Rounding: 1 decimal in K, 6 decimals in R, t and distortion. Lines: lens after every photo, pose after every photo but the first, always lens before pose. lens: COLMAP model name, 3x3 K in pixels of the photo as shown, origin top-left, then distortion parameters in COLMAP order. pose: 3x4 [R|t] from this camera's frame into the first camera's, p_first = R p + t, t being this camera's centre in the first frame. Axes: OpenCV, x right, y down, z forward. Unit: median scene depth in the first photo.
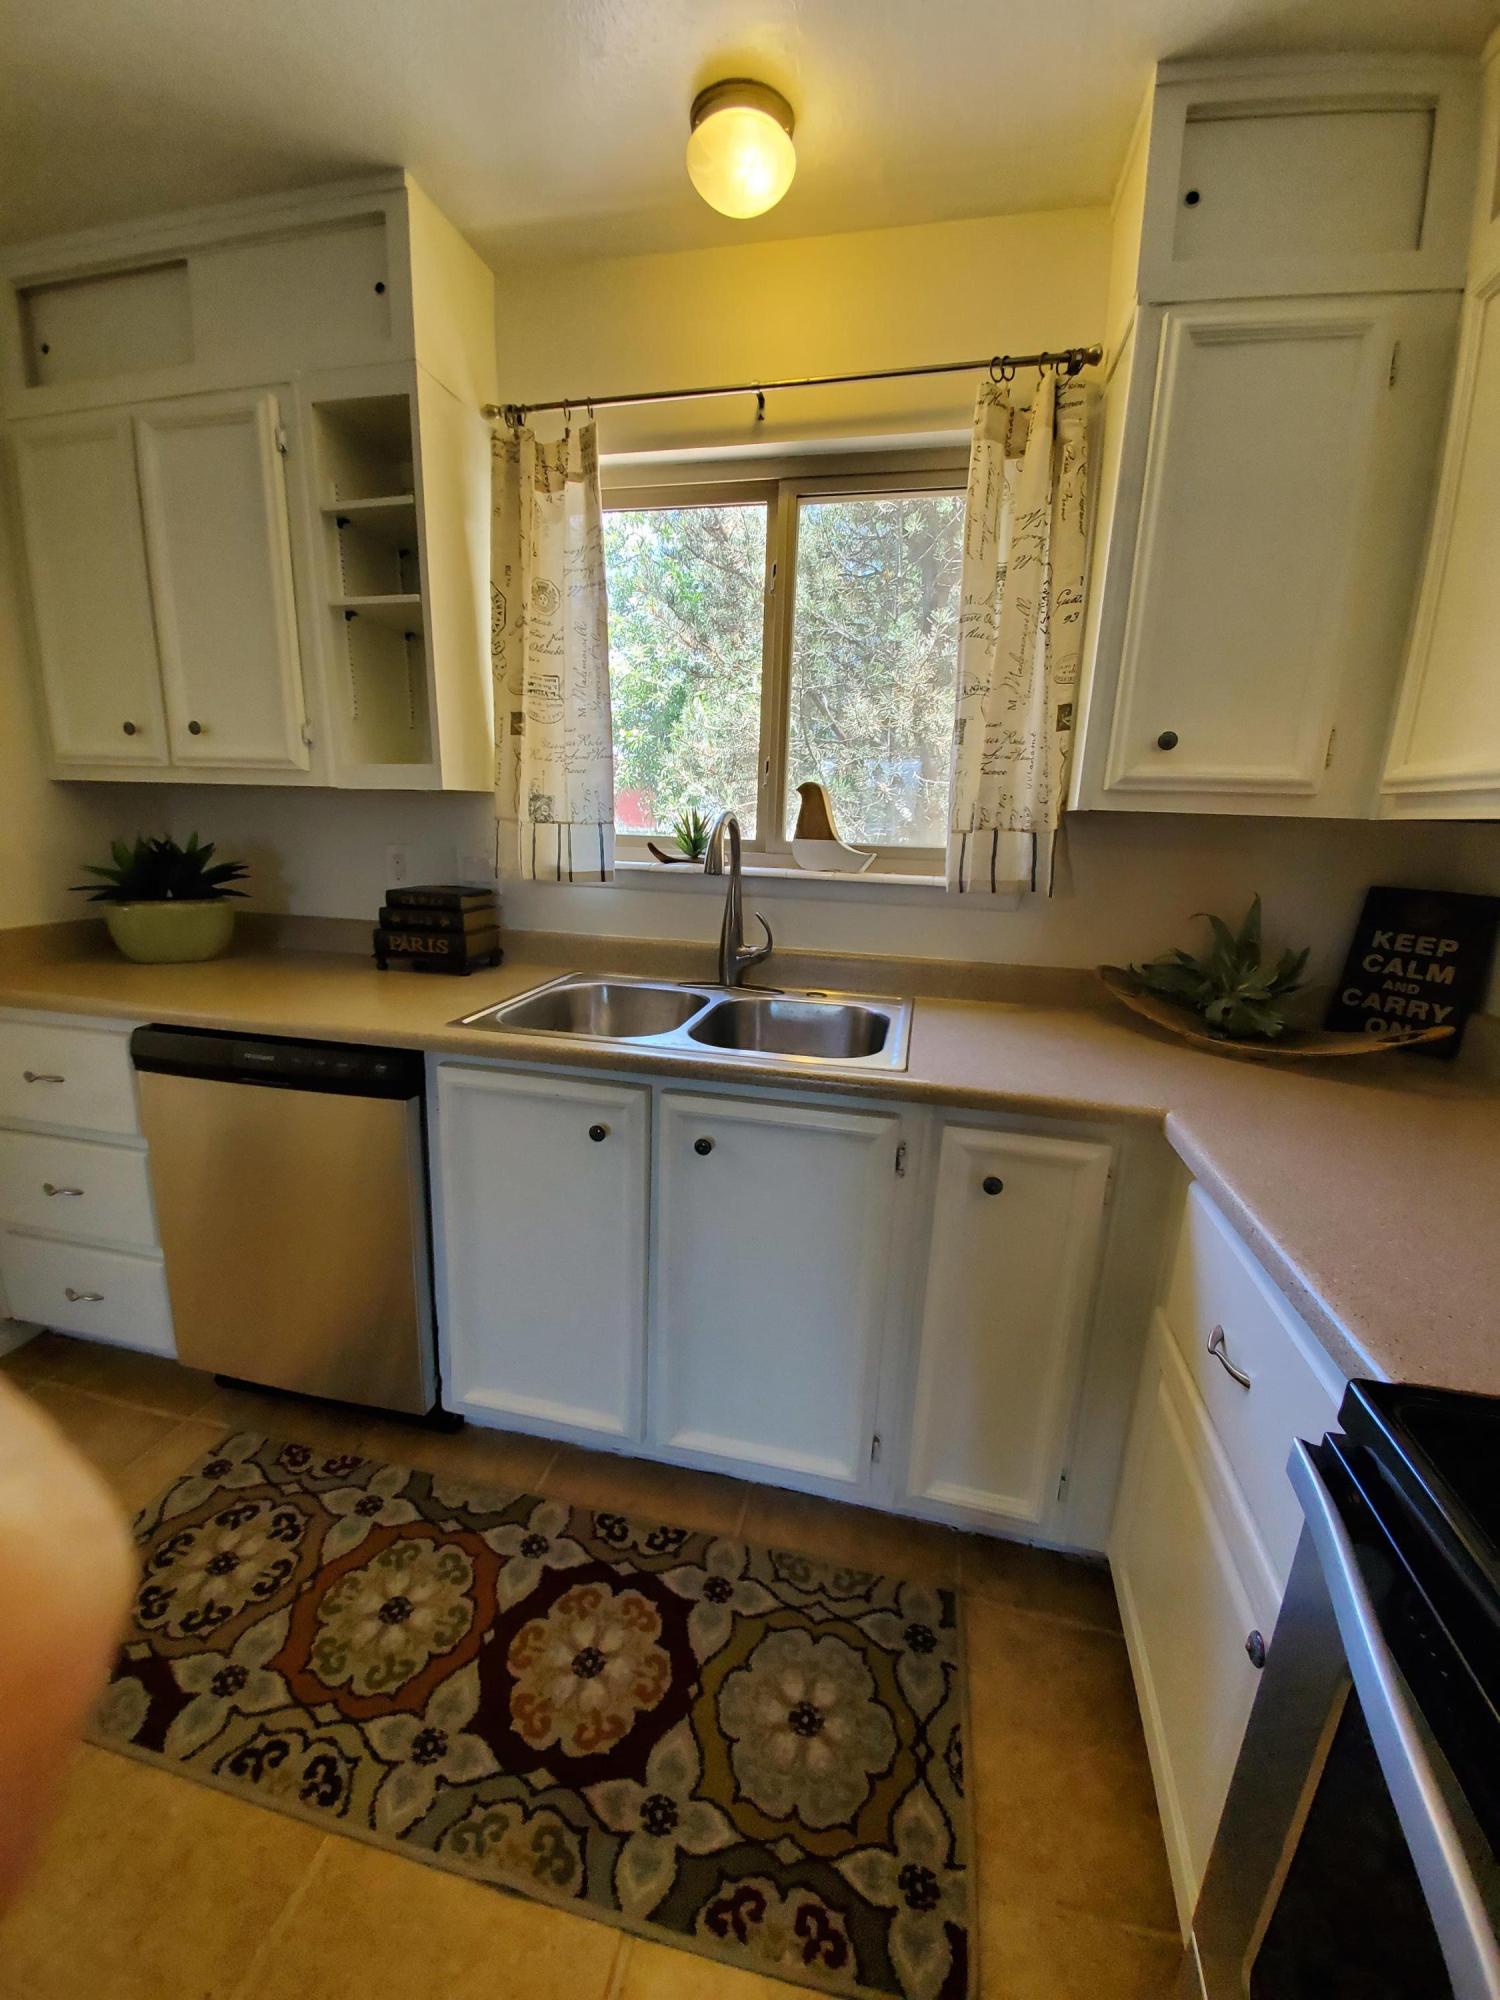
lens RADIAL K [[784.6, 0, 744.9], [0, 784.6, 990.7], [0, 0, 1]] dist [0.016424, -0.014596]
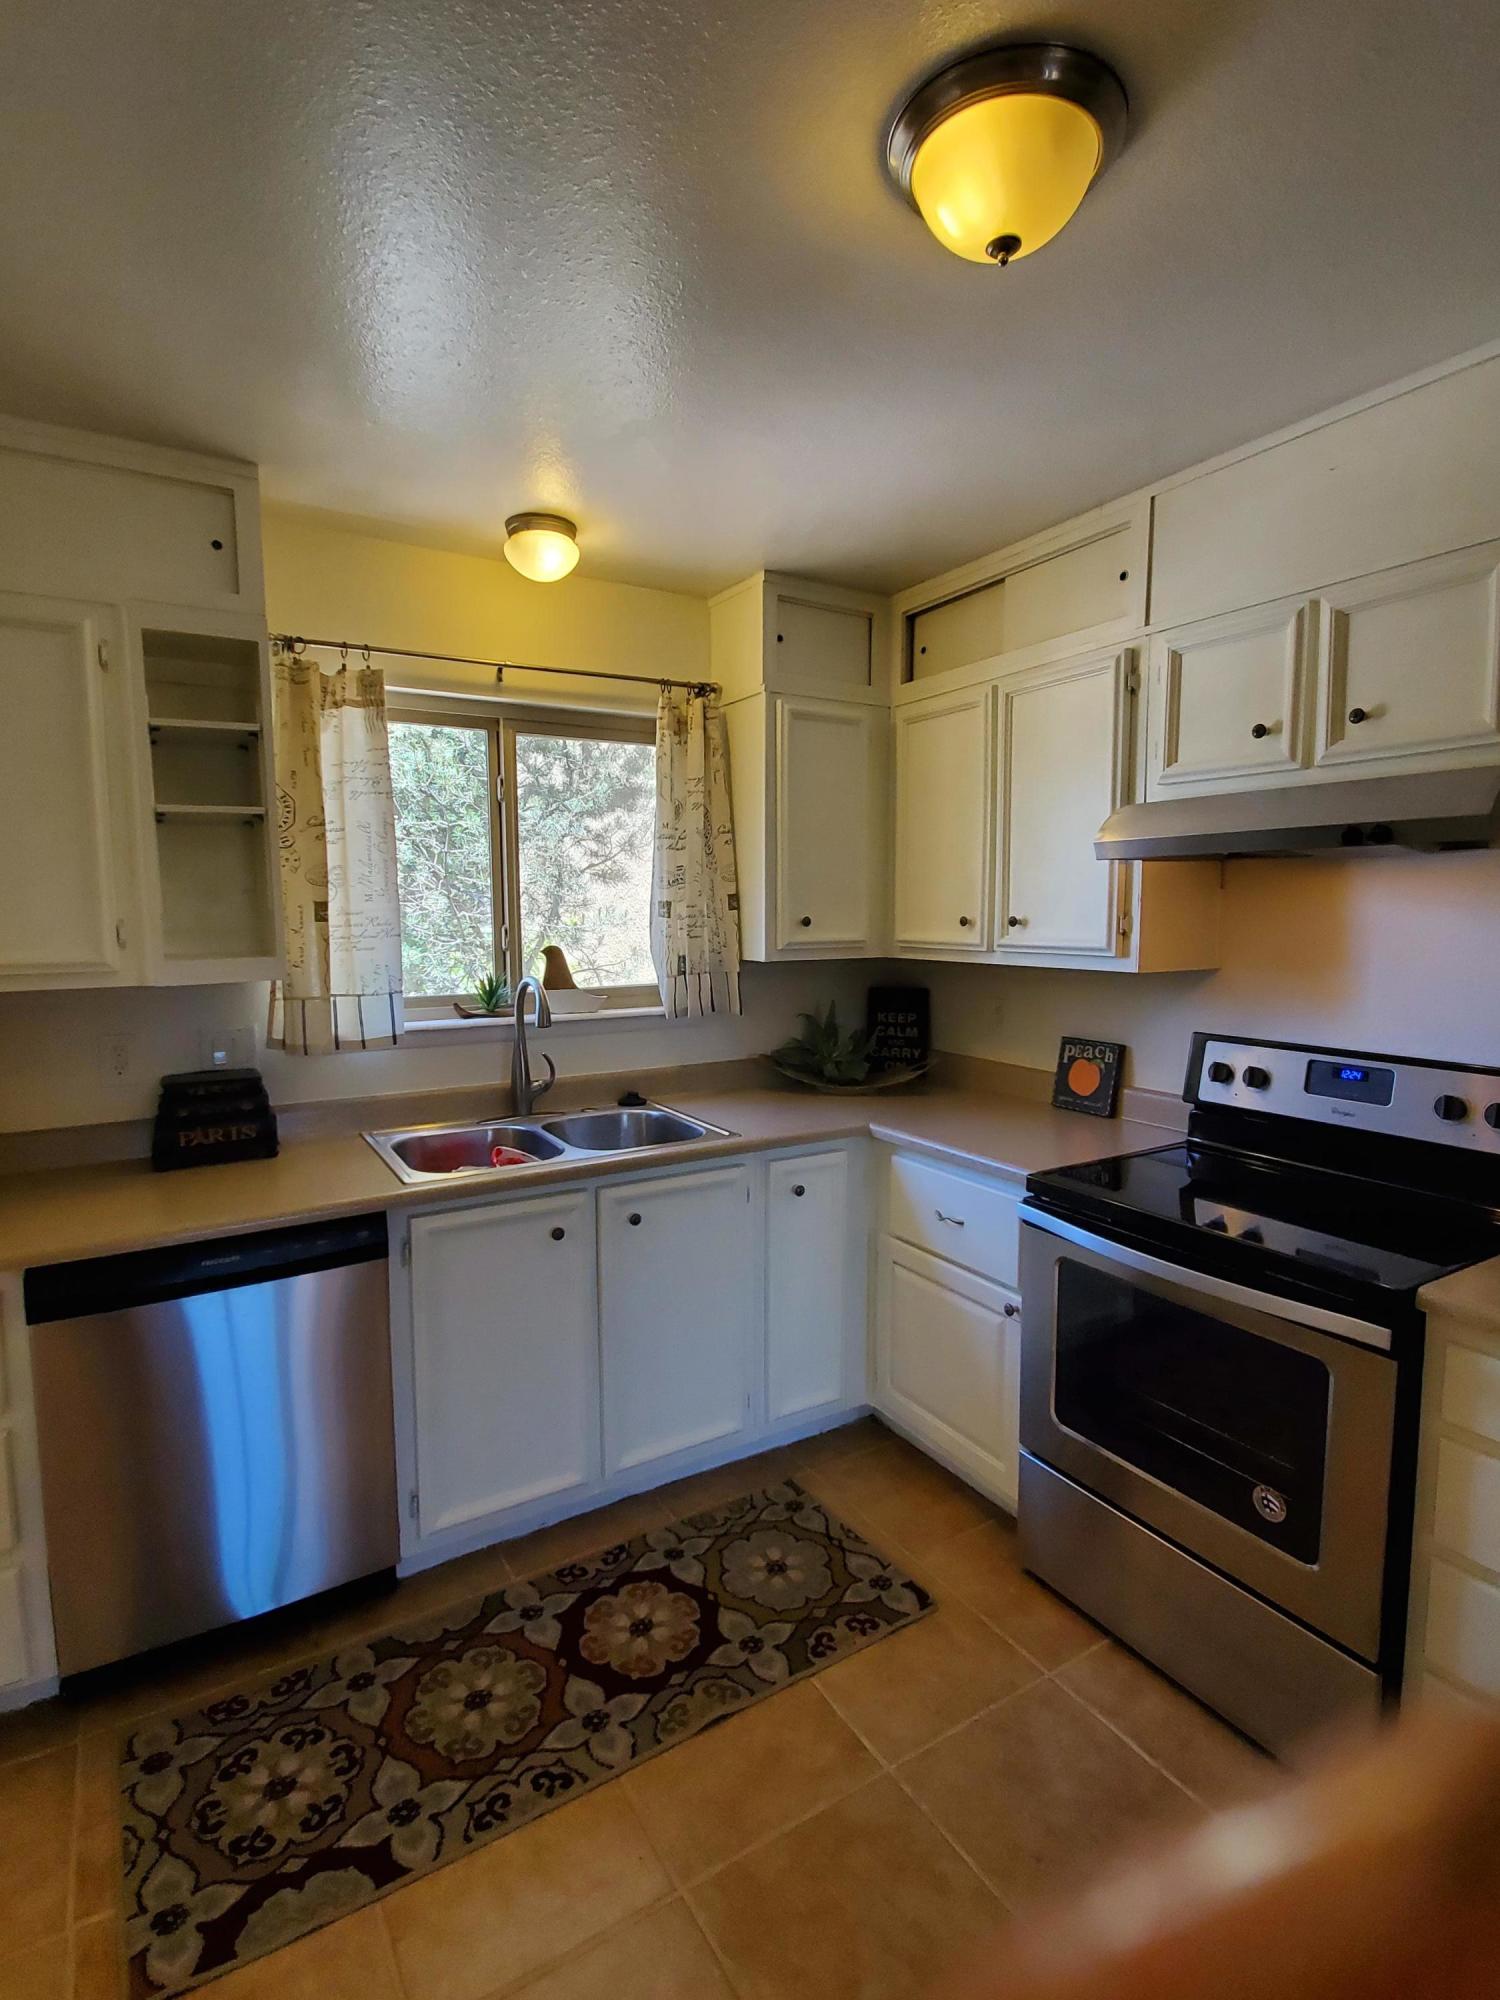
lens RADIAL K [[950.1, 0, 728.8], [0, 950.1, 1004.7], [0, 0, 1]] dist [0.001486, 0.012569]
pose [[0.724415, -0.107585, 0.680918, -0.895301], [0.178574, 0.983317, -0.034618, -0.077506], [-0.665834, 0.146672, 0.731541, -0.353100]]
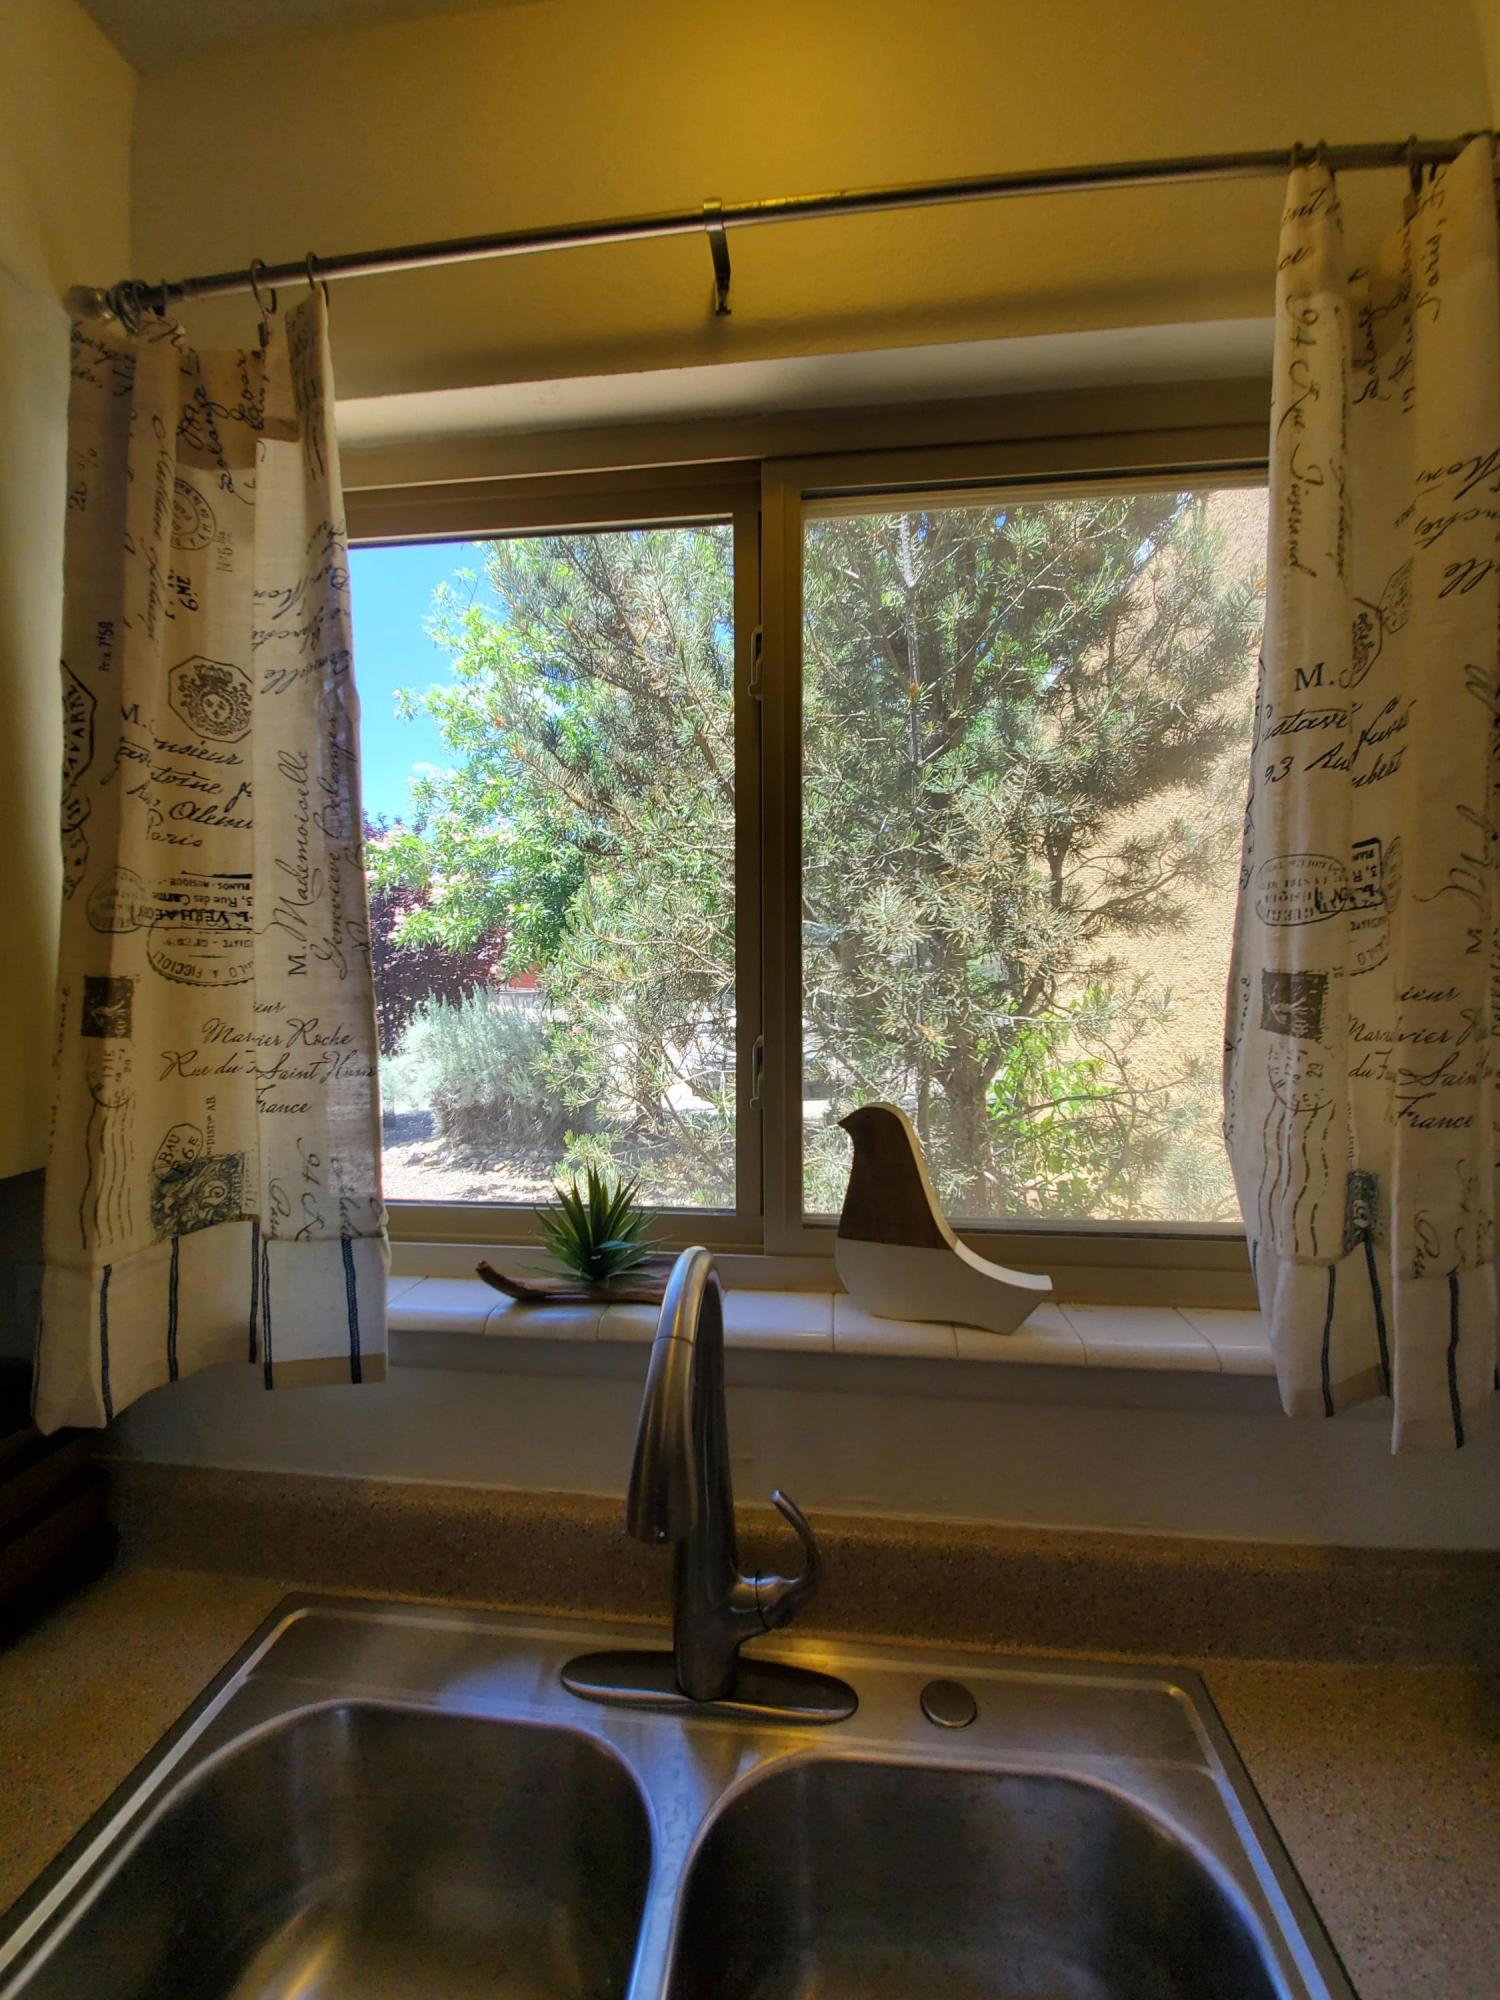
lens RADIAL K [[784.6, 0, 744.9], [0, 784.6, 990.7], [0, 0, 1]] dist [0.016424, -0.014596]
pose [[0.992295, -0.040902, 0.116953, -0.035772], [0.061988, 0.981197, -0.182782, -0.295321], [-0.107278, 0.188623, 0.976172, 0.686302]]
